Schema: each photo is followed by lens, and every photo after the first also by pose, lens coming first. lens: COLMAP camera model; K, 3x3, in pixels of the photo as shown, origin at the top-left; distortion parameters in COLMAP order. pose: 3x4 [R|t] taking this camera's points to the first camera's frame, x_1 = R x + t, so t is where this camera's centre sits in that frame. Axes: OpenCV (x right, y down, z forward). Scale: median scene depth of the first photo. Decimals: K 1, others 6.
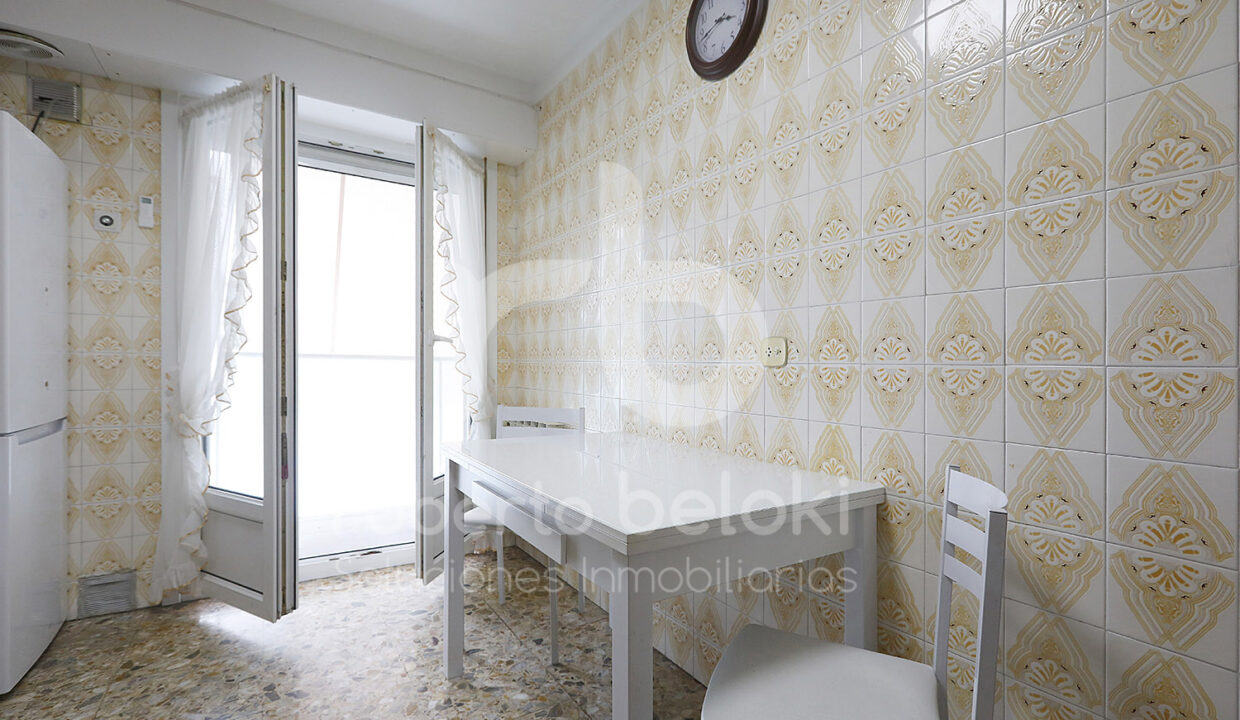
lens RADIAL K [[549.6, 0, 617.5], [0, 549.6, 370.6], [0, 0, 1]] dist [0.000116, 0.000463]
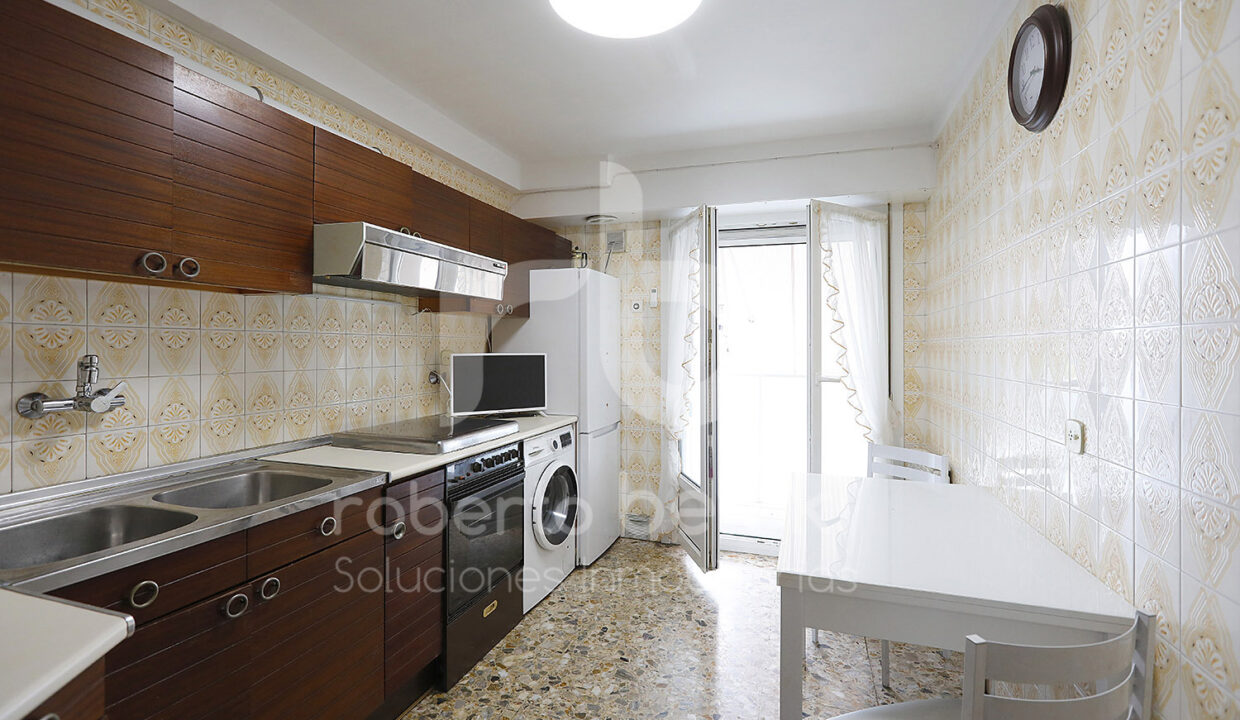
lens RADIAL K [[549.6, 0, 617.5], [0, 549.6, 370.6], [0, 0, 1]] dist [0.000116, 0.000463]
pose [[0.626436, 0.016853, -0.779290, 0.355209], [-0.005872, 0.999840, 0.016902, -0.105752], [0.779451, -0.006012, 0.626435, -0.102125]]
